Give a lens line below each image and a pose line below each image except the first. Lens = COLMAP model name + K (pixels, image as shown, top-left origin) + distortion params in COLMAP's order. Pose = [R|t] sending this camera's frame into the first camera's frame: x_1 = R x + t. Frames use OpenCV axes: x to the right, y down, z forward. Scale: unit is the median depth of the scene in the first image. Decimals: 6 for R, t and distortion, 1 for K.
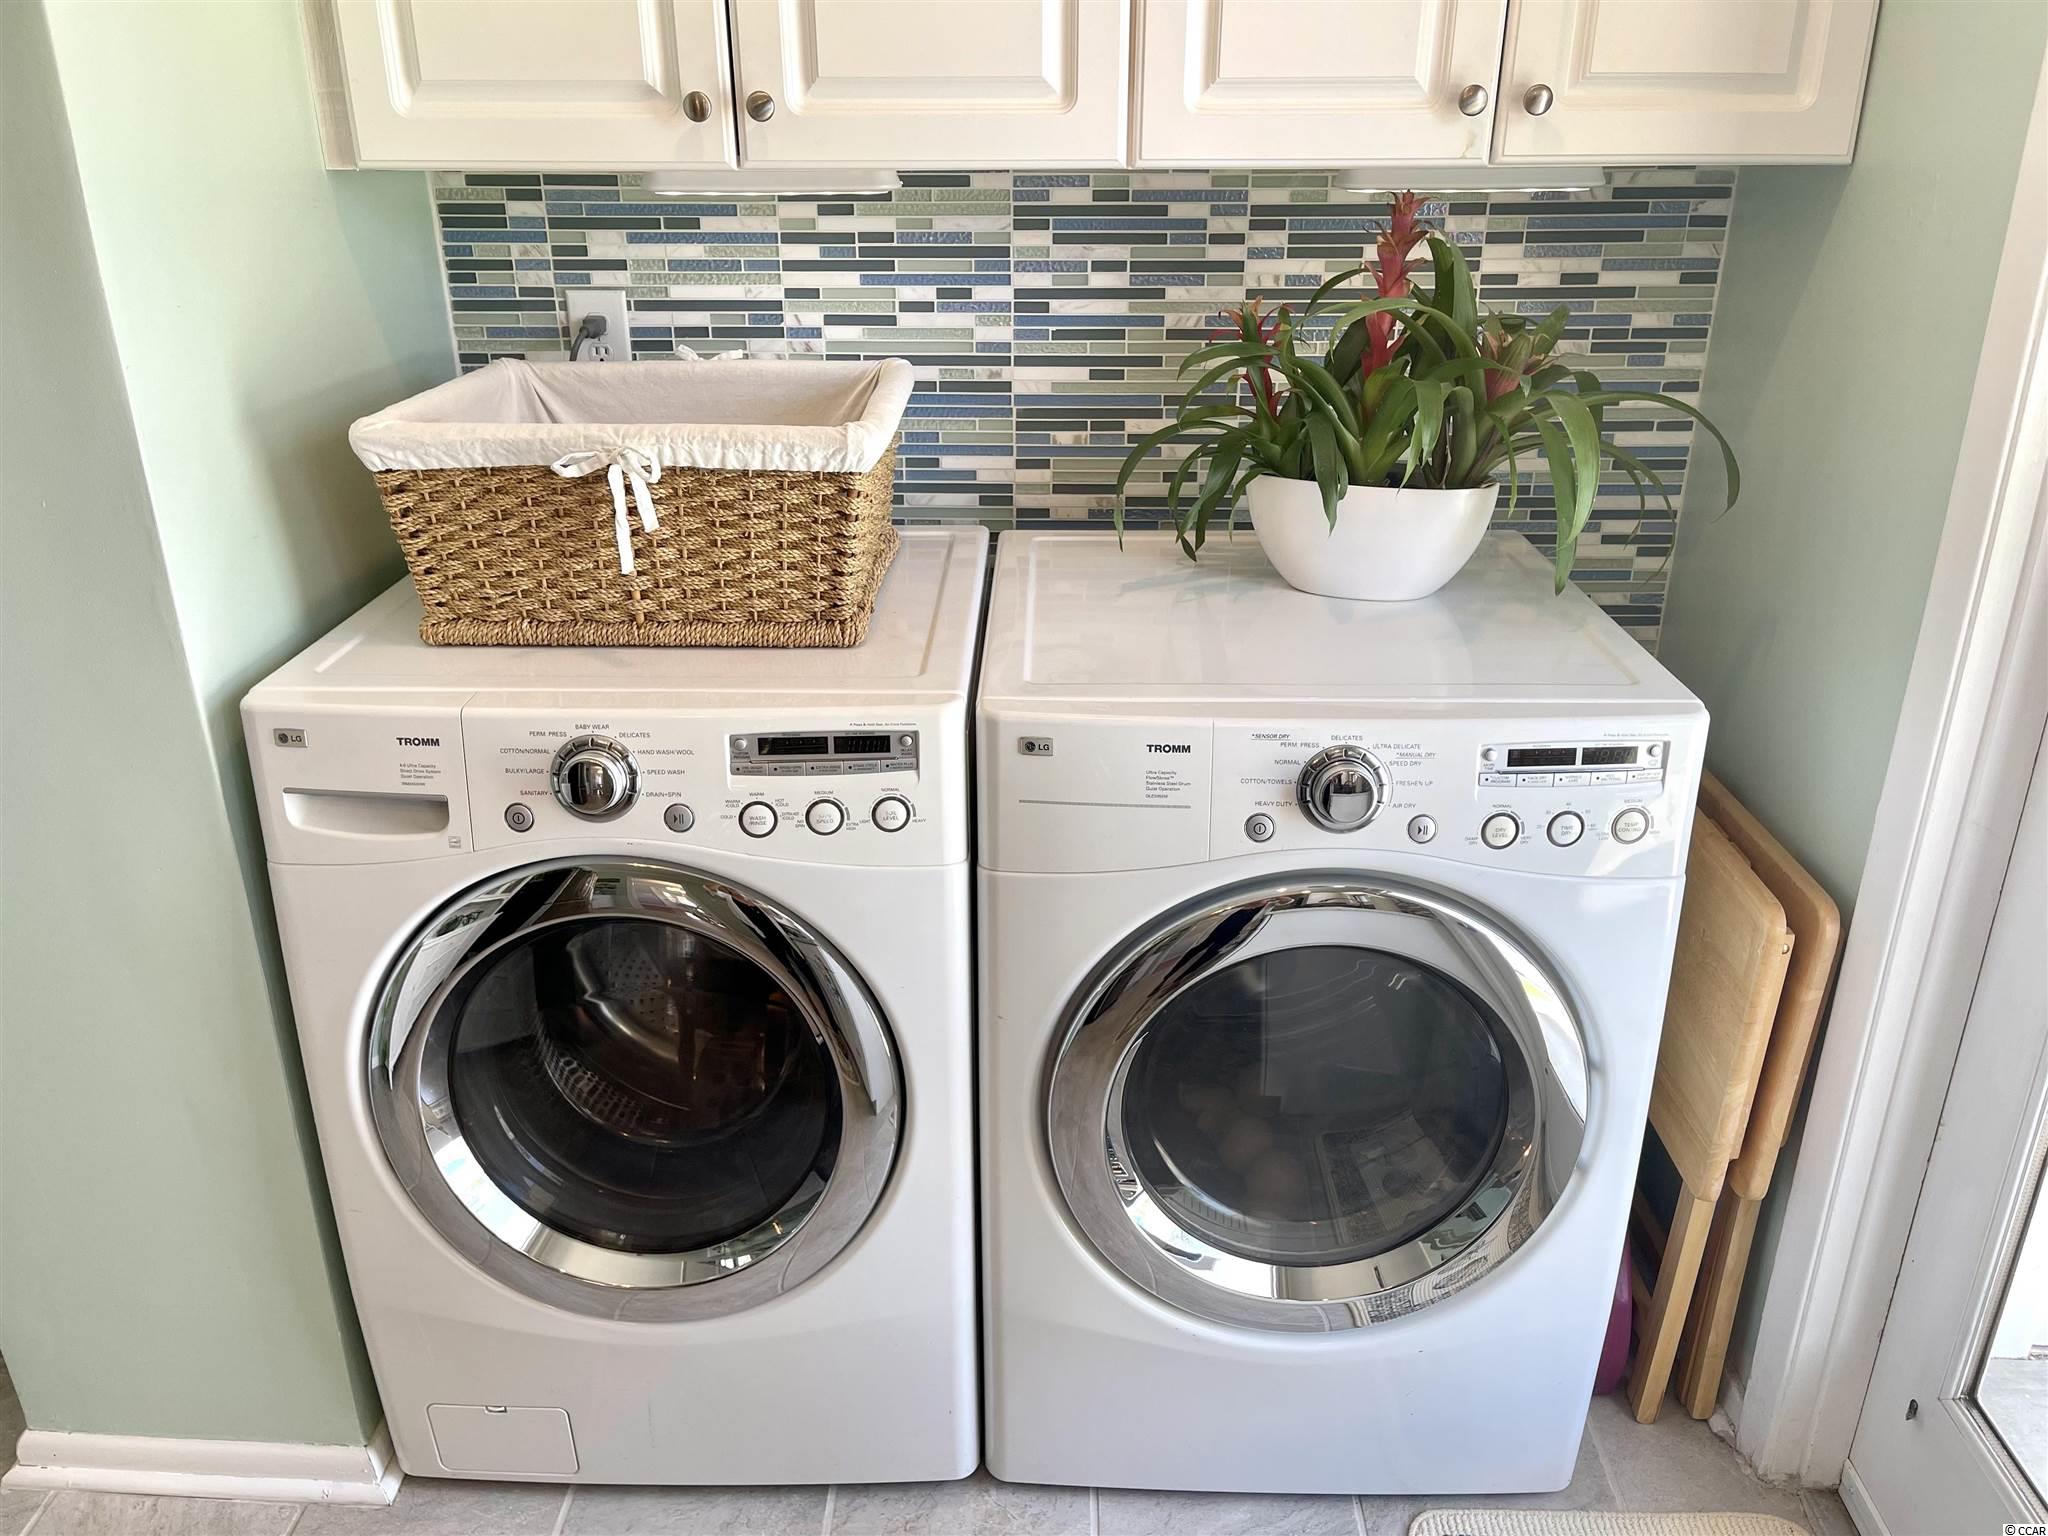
lens RADIAL K [[1555.0, 0, 1014.5], [0, 1555.0, 779.6], [0, 0, 1]] dist [0.073977, -0.096073]
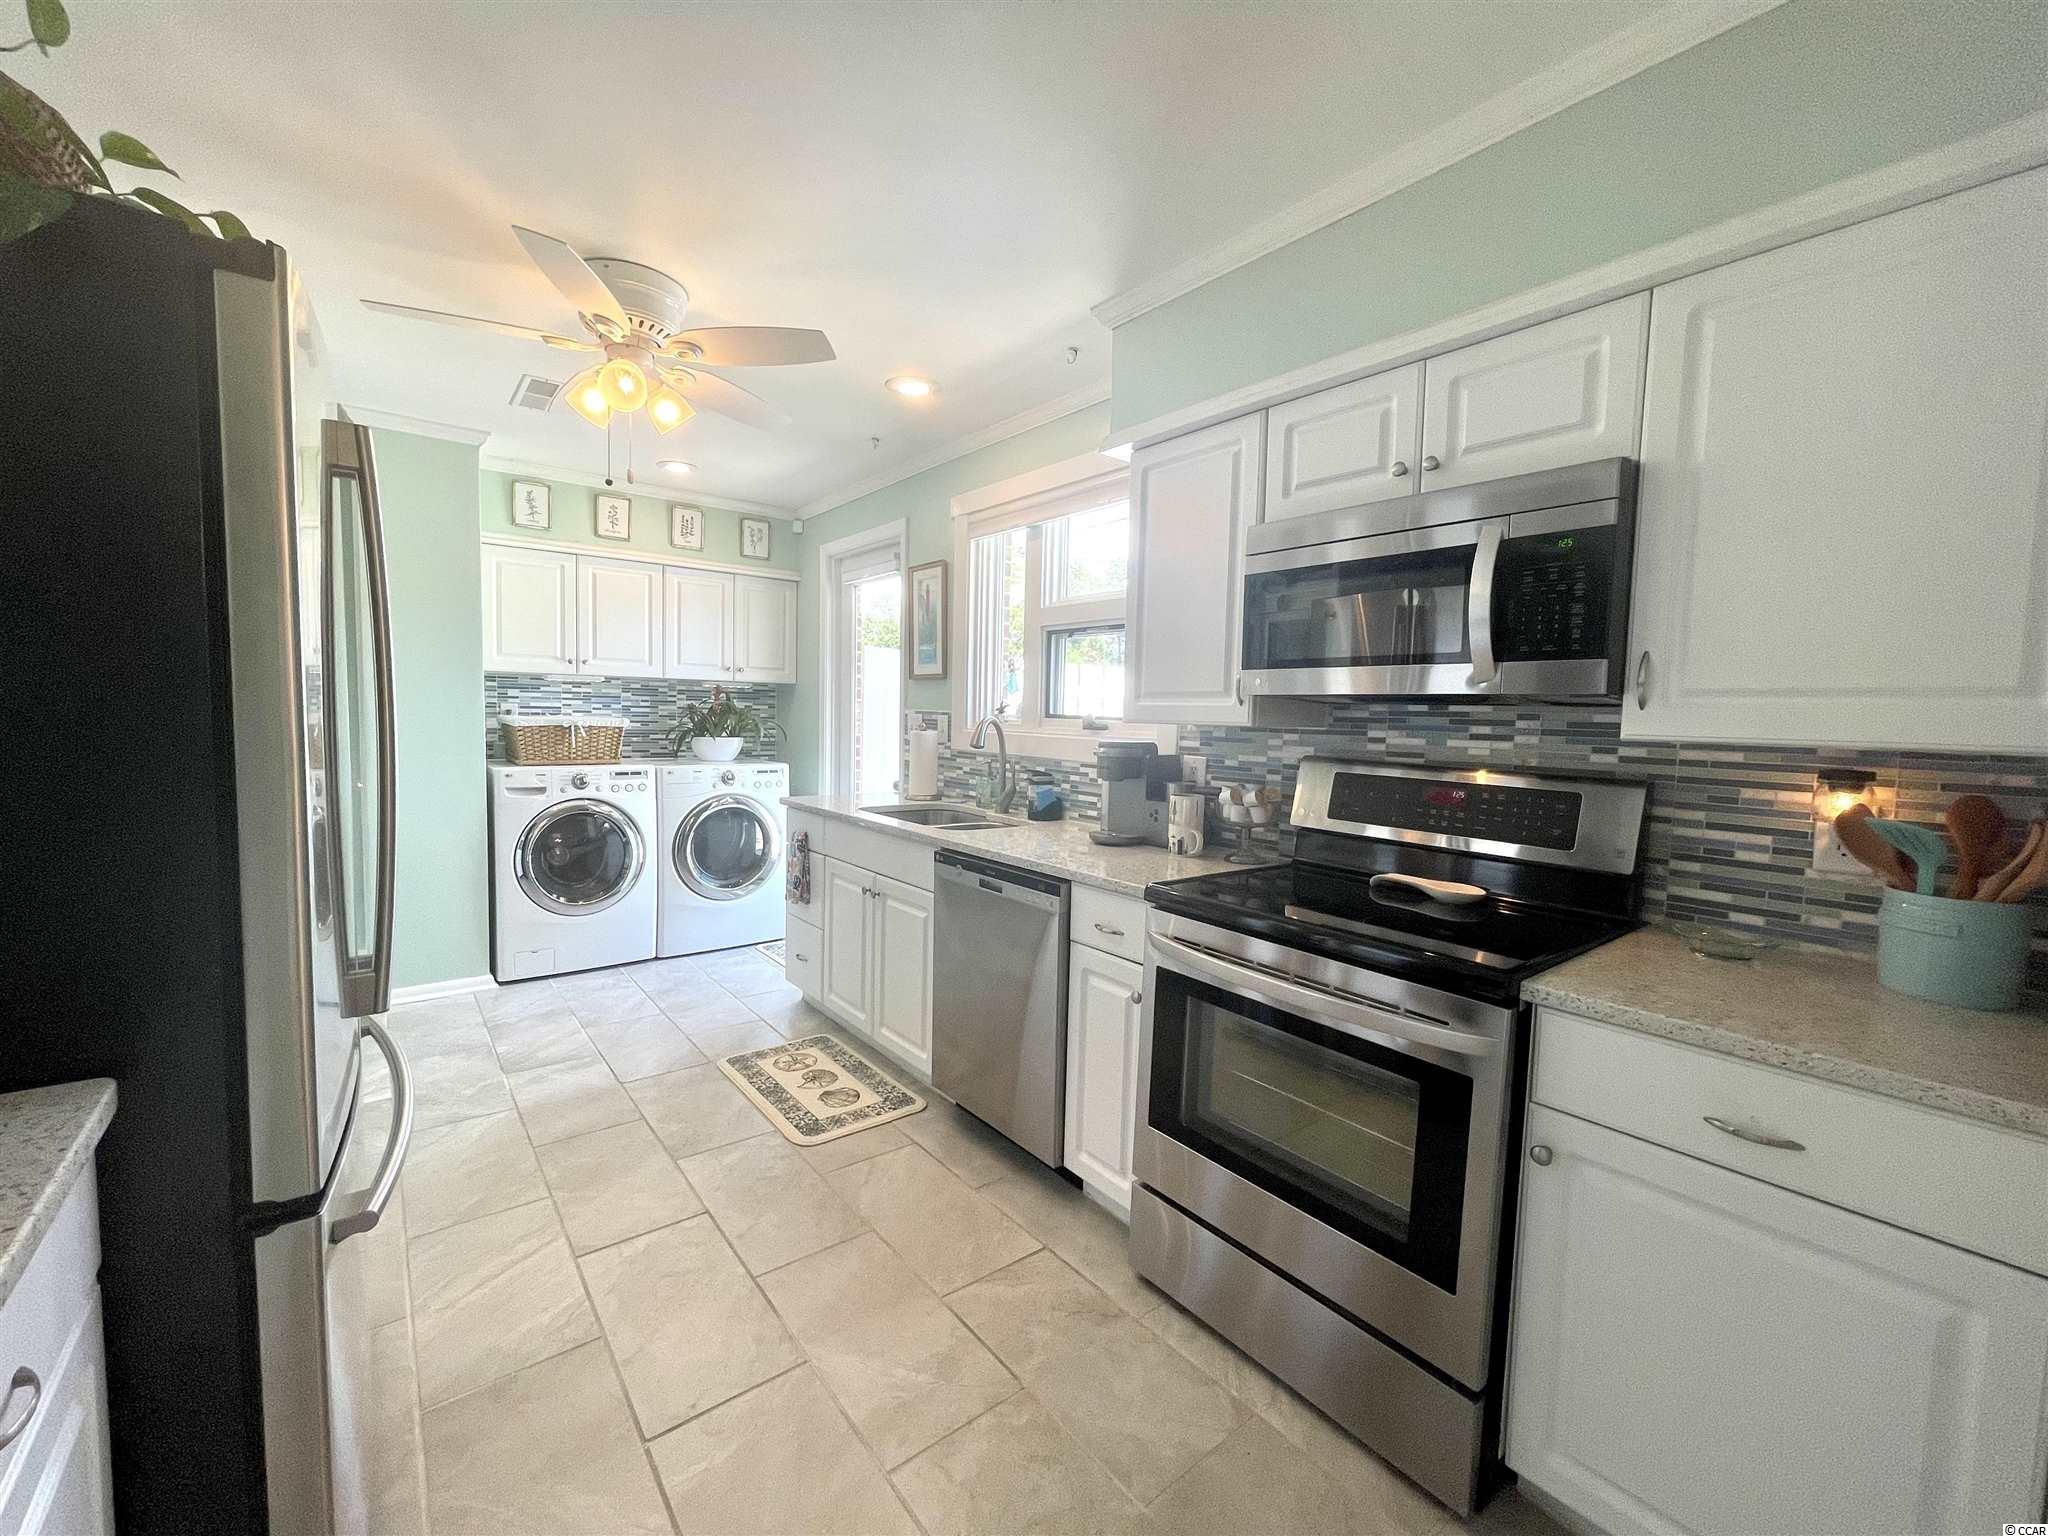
lens RADIAL K [[820.3, 0, 1016.3], [0, 820.3, 770.1], [0, 0, 1]] dist [0.000335, 0.000050]
pose [[0.763393, -0.024382, 0.645475, -0.706909], [0.230587, 0.943732, -0.237065, 0.716991], [-0.603375, 0.329812, 0.726060, -1.385649]]
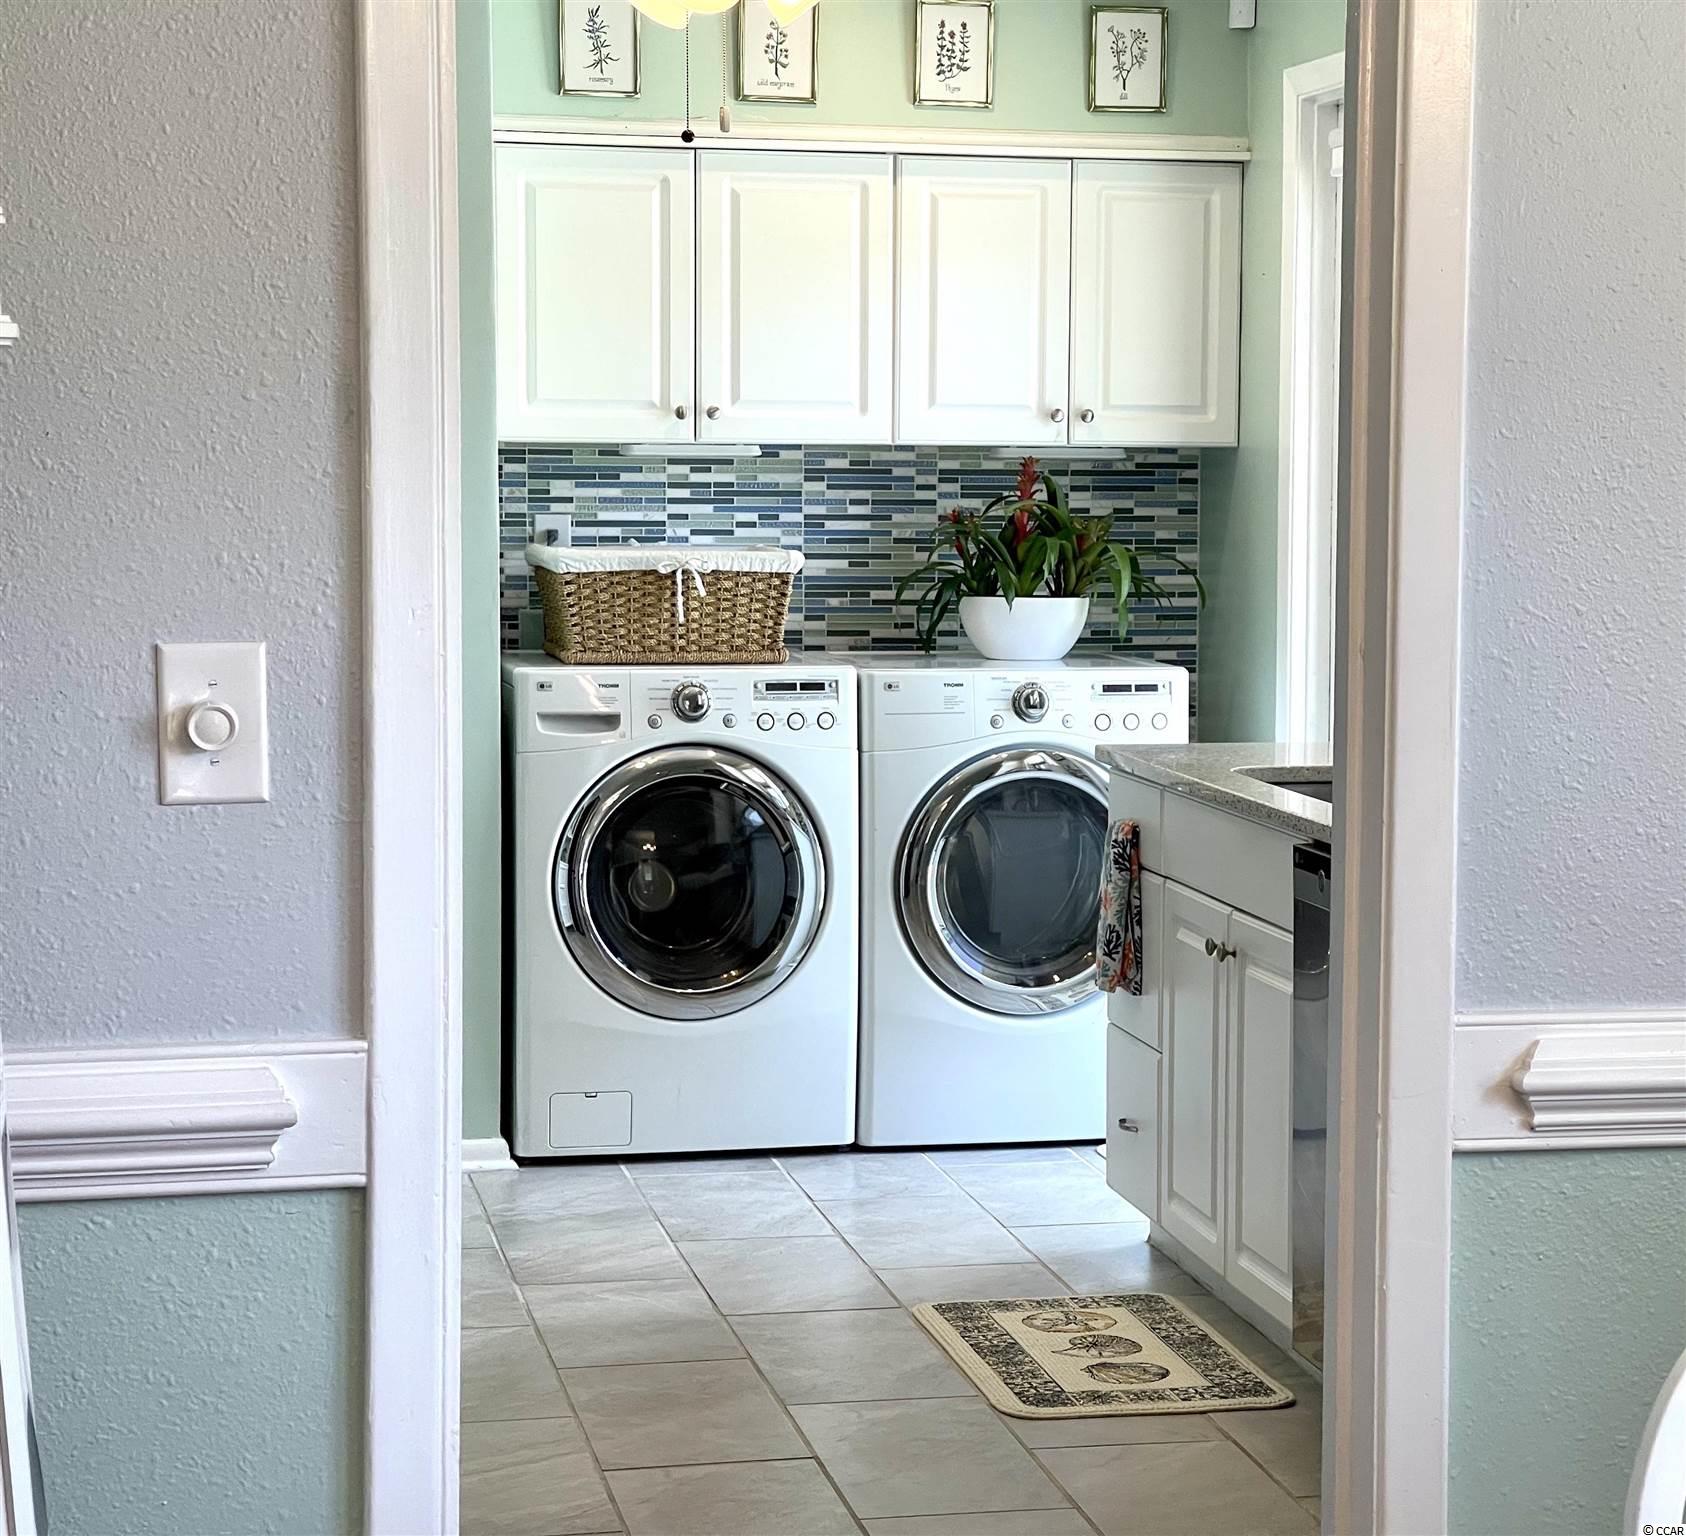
lens RADIAL K [[3676.3, 0, 1071.5], [0, 3676.3, 767.6], [0, 0, 1]] dist [0.057711, 2.738983]
pose [[0.962298, -0.013253, 0.271675, -0.889018], [0.097179, 0.949641, -0.297888, 1.276483], [-0.254046, 0.313058, 0.915126, -2.891242]]
